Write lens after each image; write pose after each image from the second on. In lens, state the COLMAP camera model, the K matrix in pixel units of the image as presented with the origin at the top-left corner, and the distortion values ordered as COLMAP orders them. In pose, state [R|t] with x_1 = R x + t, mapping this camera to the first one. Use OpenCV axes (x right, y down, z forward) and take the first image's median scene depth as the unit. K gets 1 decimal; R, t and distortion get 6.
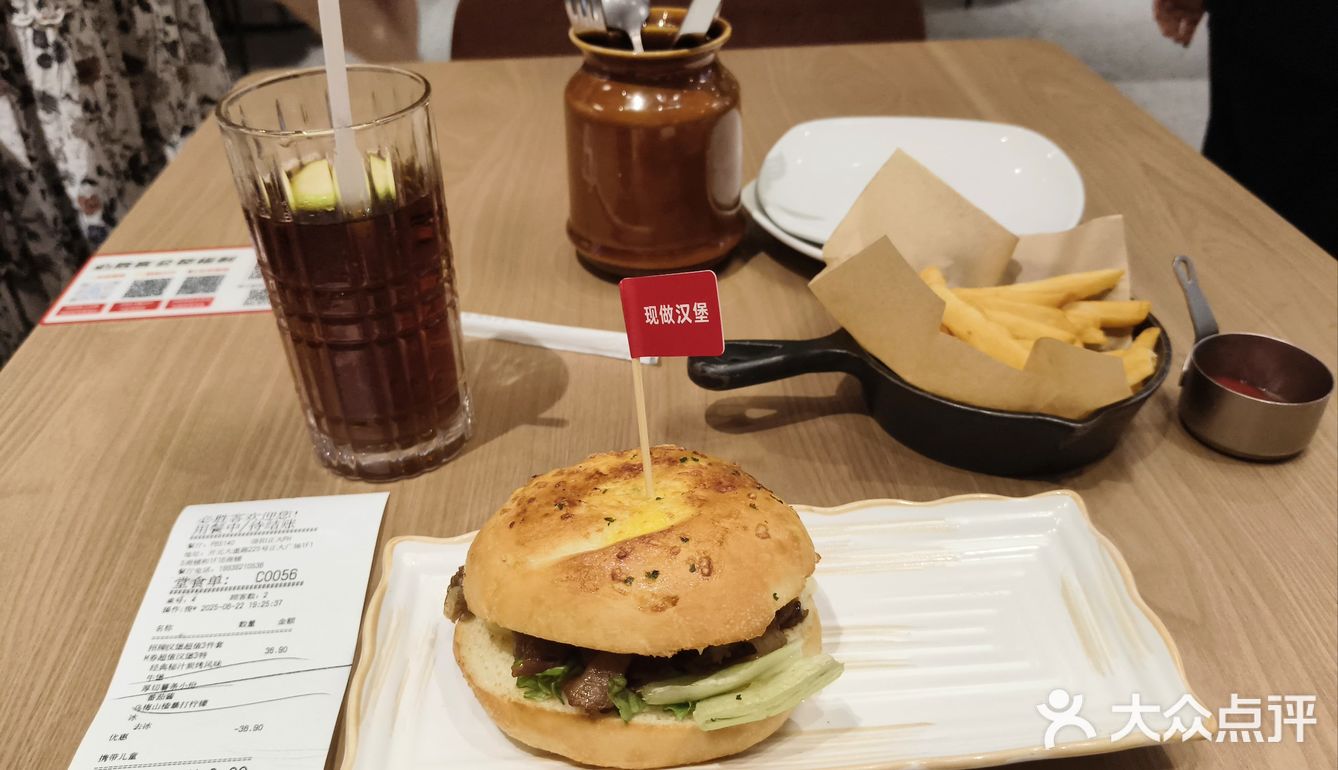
lens RADIAL K [[979.2, 0, 668.4], [0, 979.2, 412.9], [0, 0, 1]] dist [0.020097, -0.077063]
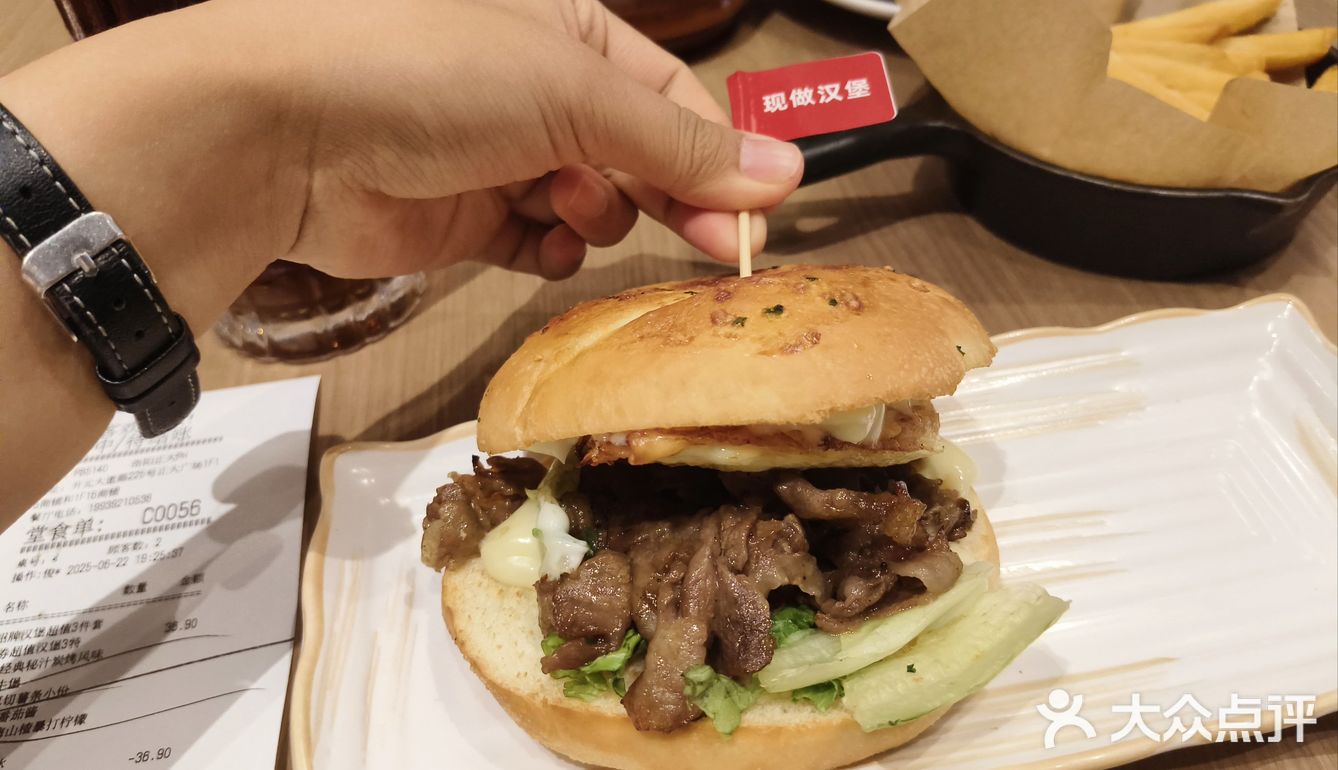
lens RADIAL K [[979.2, 0, 668.4], [0, 979.2, 412.9], [0, 0, 1]] dist [0.020097, -0.077063]
pose [[0.995371, -0.088210, 0.038152, -0.069321], [0.080439, 0.981885, 0.171558, 0.006277], [-0.052595, -0.167695, 0.984435, 0.310503]]
